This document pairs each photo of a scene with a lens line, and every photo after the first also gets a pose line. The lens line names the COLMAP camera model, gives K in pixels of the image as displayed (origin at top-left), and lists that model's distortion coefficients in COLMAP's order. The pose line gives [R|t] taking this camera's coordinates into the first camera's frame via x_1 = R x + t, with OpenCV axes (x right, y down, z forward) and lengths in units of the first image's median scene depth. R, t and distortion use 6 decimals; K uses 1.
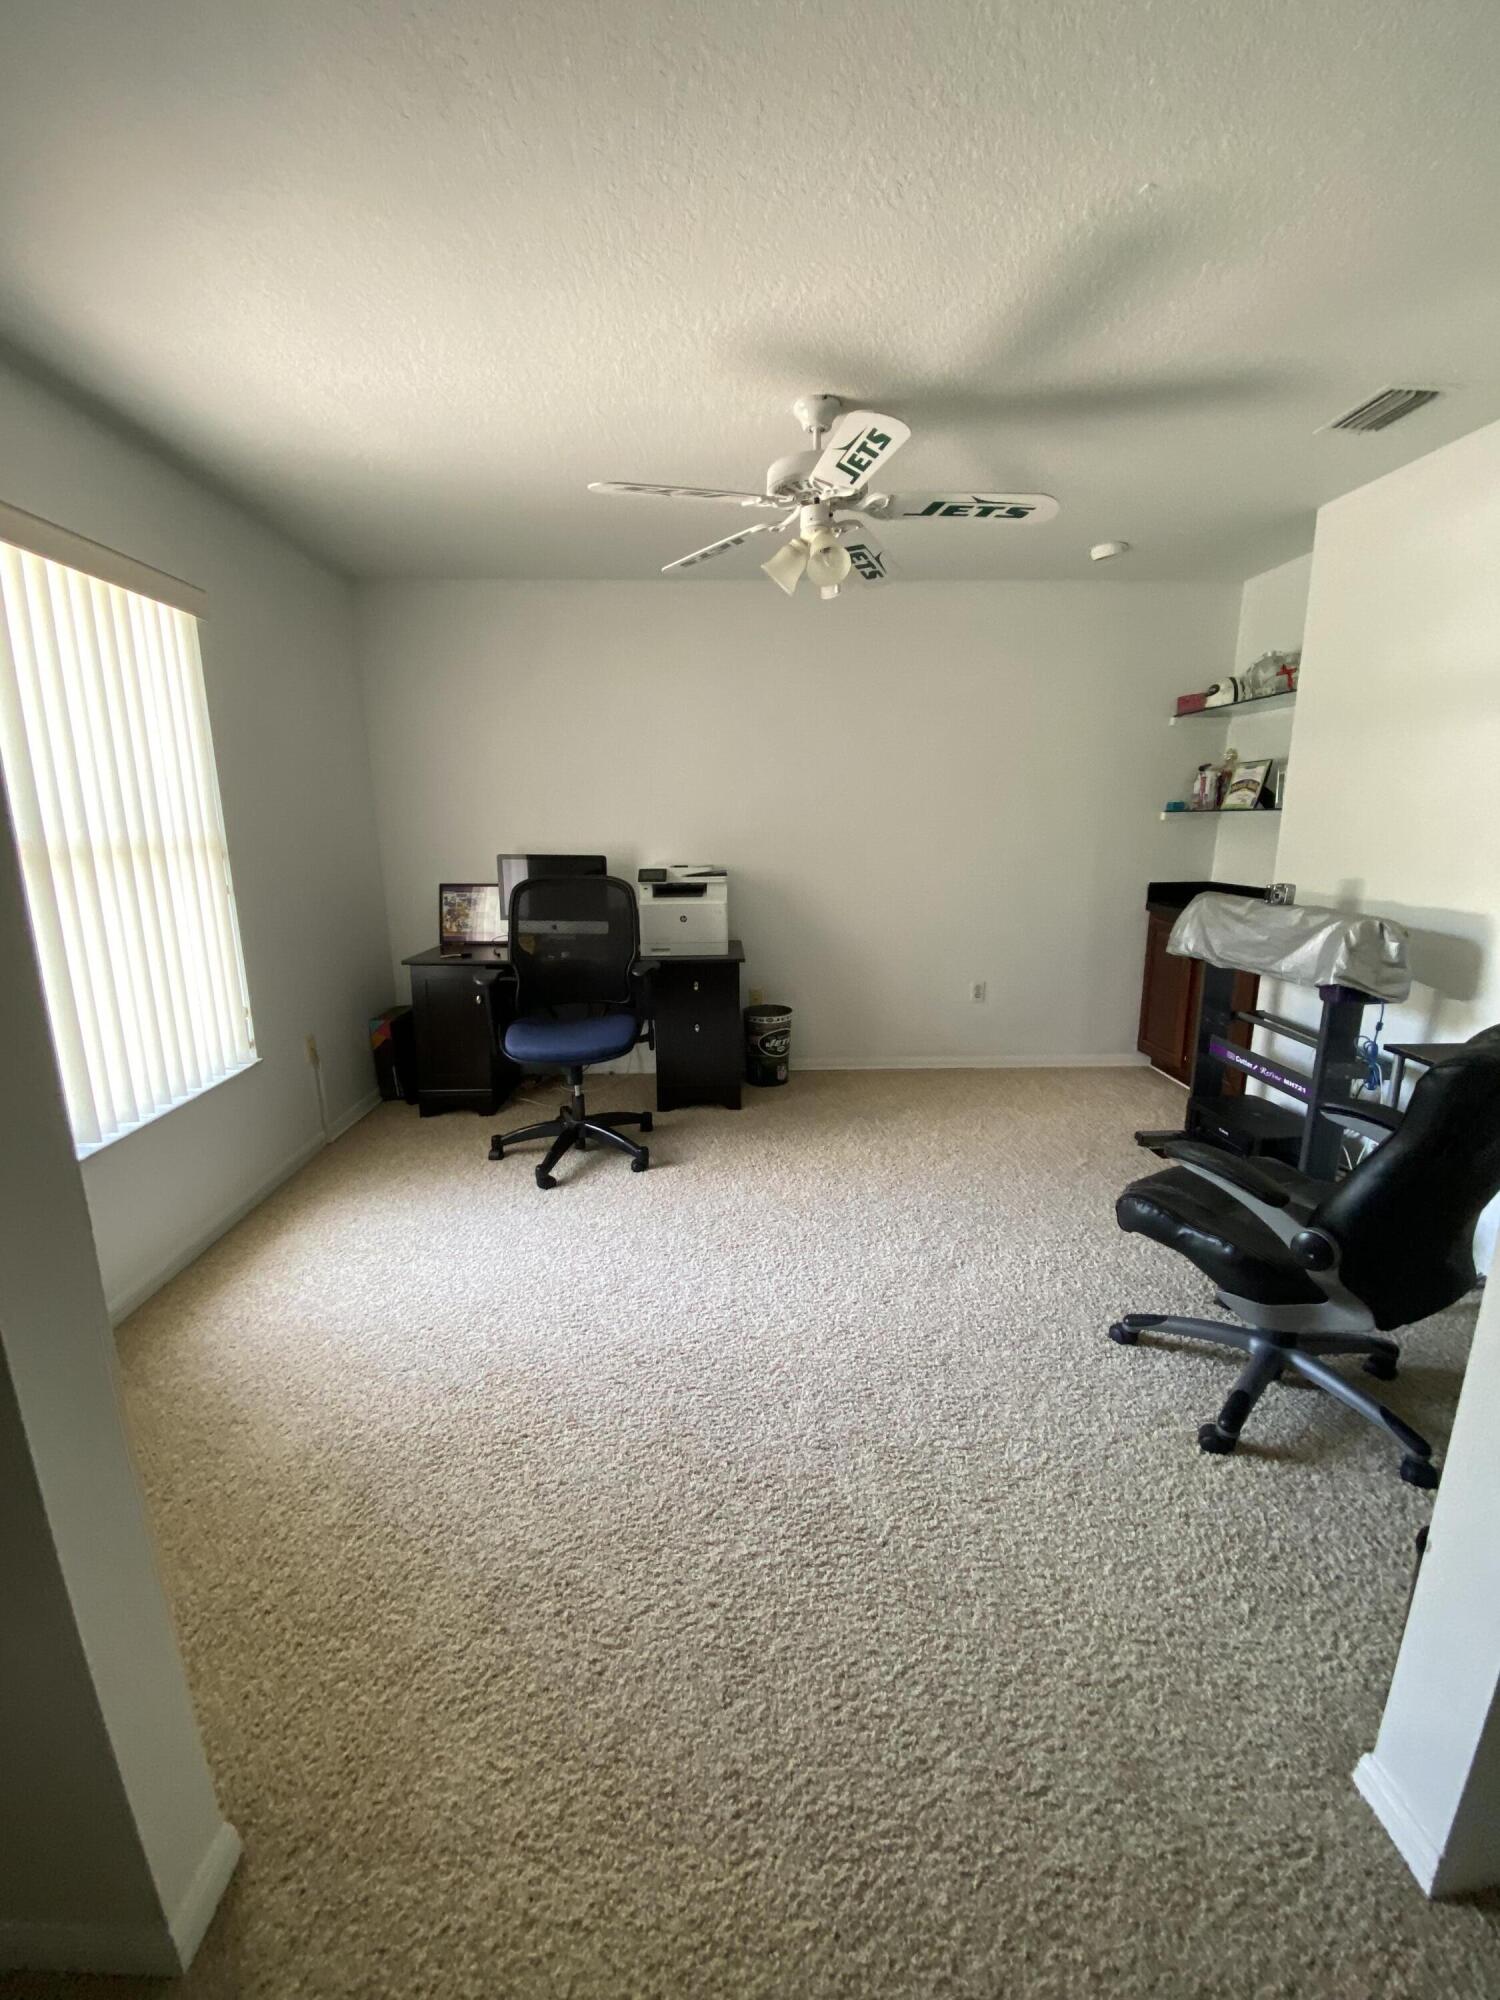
lens RADIAL K [[818.8, 0, 746.6], [0, 818.8, 994.1], [0, 0, 1]] dist [0.016404, -0.001732]
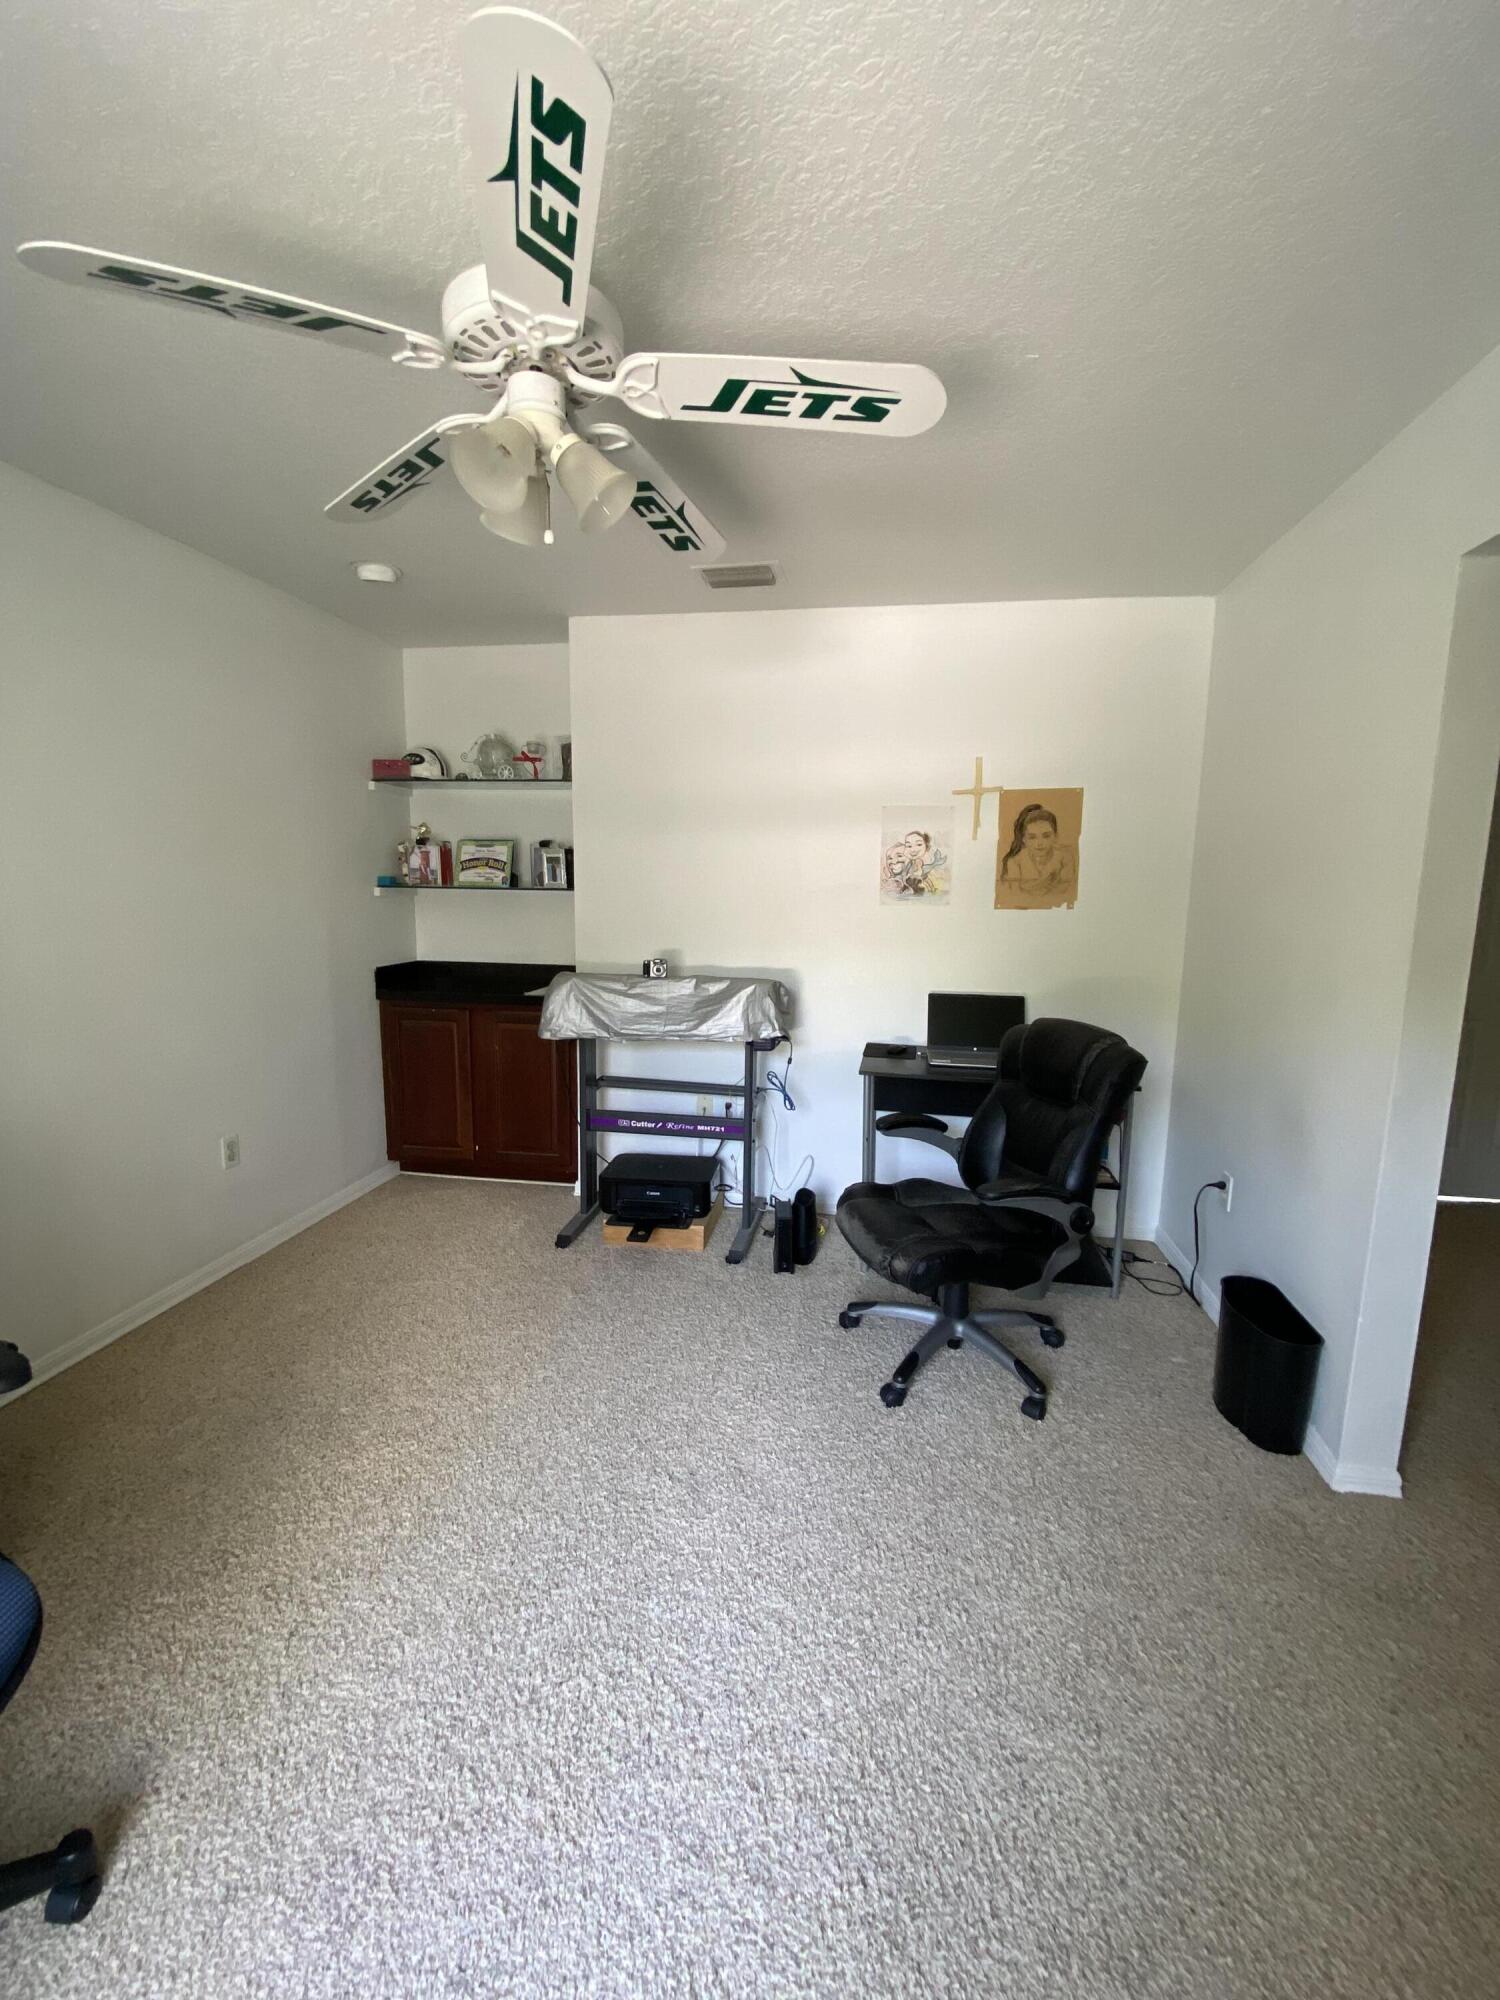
lens RADIAL K [[818.8, 0, 746.9], [0, 818.8, 1000.0], [0, 0, 1]] dist [0.016404, -0.001732]
pose [[0.208501, -0.139877, 0.967968, -0.307595], [0.198553, 0.975163, 0.098149, -0.126268], [-0.957655, 0.171729, 0.231096, 0.497024]]
